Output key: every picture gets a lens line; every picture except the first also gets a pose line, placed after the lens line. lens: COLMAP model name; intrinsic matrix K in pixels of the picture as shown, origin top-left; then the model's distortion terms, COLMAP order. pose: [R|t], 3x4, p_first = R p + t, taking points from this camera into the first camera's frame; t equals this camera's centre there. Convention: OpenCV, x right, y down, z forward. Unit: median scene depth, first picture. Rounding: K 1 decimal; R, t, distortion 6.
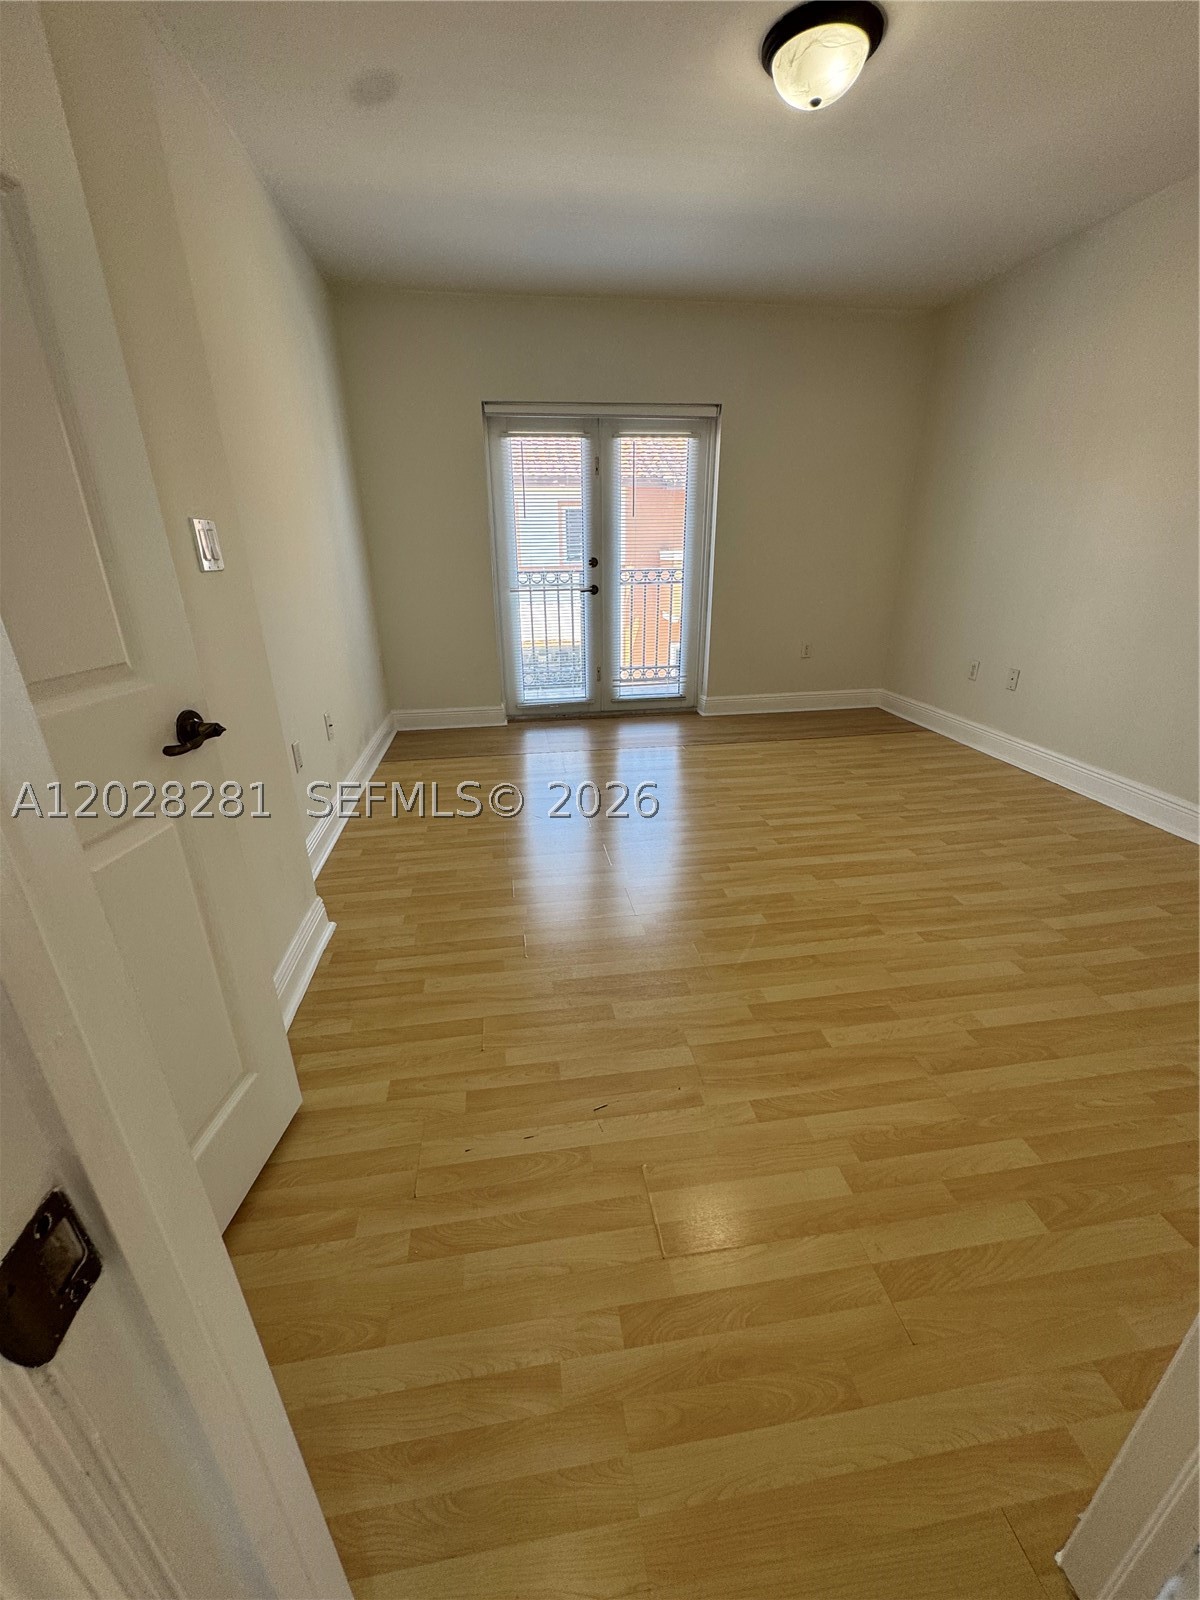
lens RADIAL K [[639.2, 0, 597.5], [0, 639.2, 801.5], [0, 0, 1]] dist [-0.002047, 0.000167]
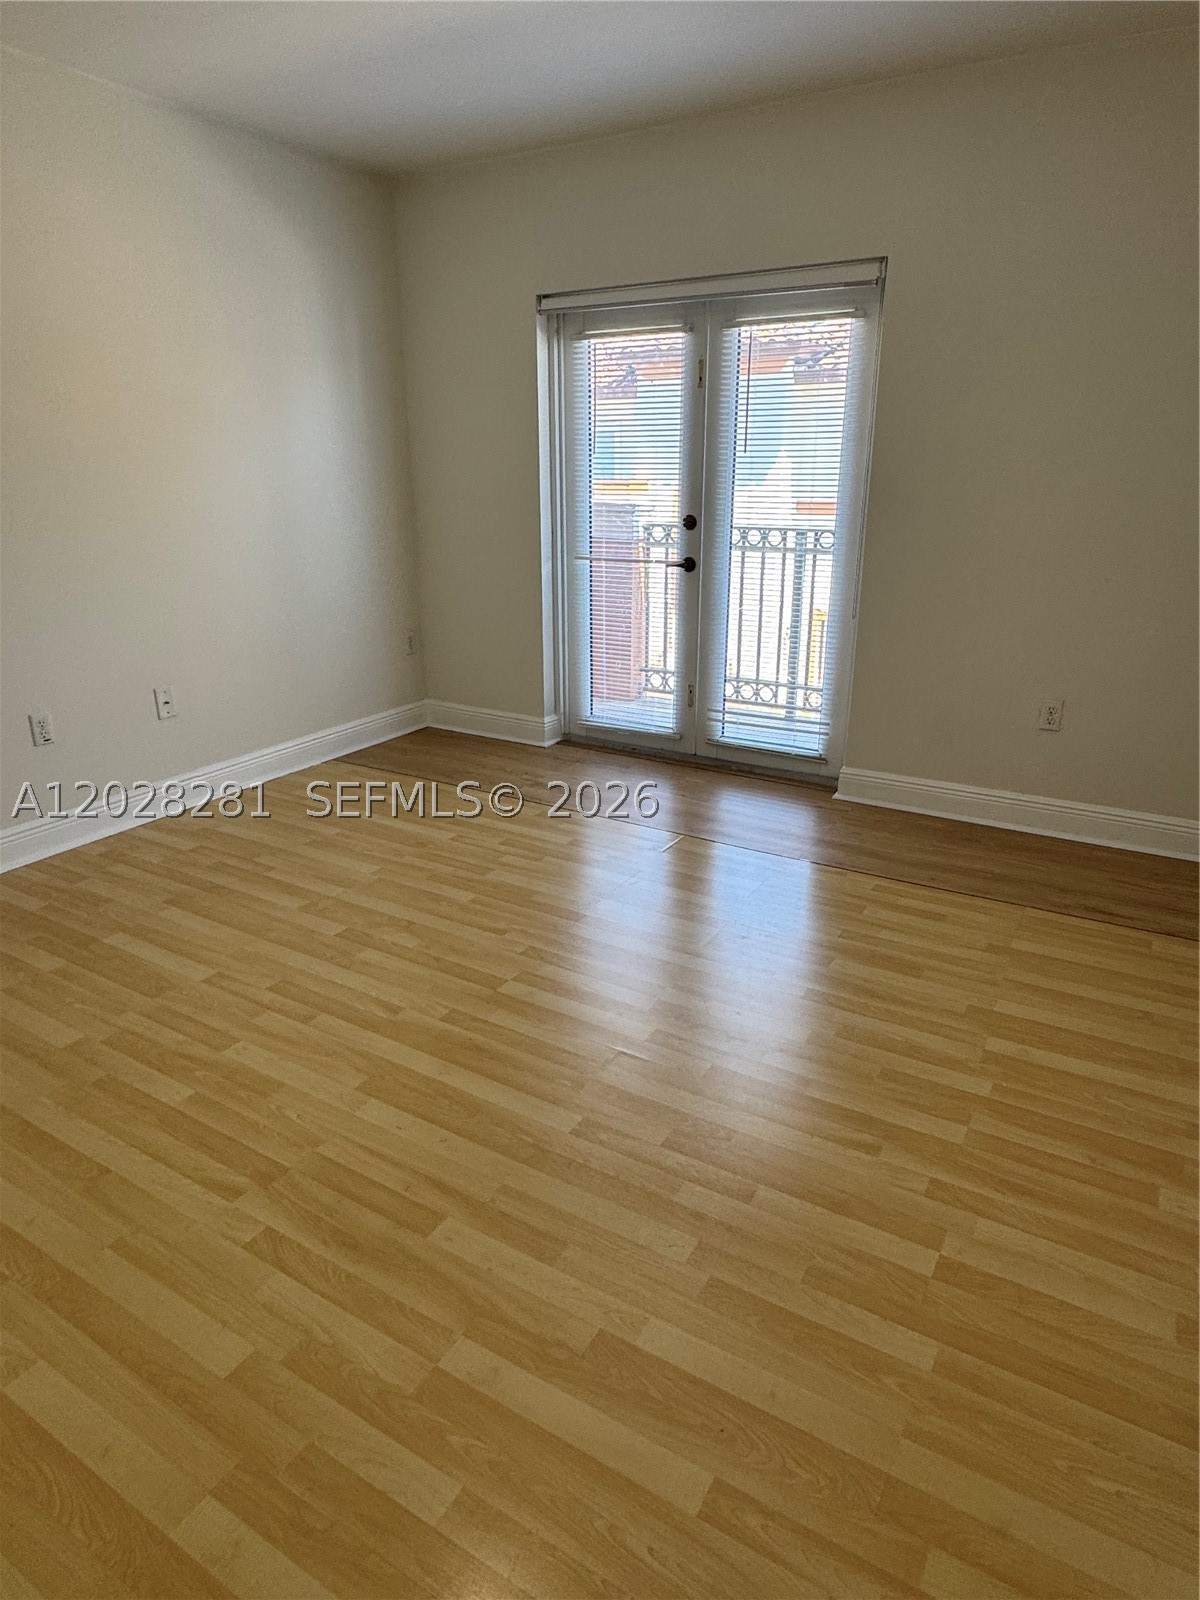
lens RADIAL K [[949.2, 0, 596.8], [0, 949.2, 806.9], [0, 0, 1]] dist [-0.009930, -0.001598]
pose [[0.768979, 0.228473, -0.597053, 0.625586], [-0.246084, 0.967777, 0.053392, -0.147934], [0.590012, 0.105868, 0.800423, 0.256771]]
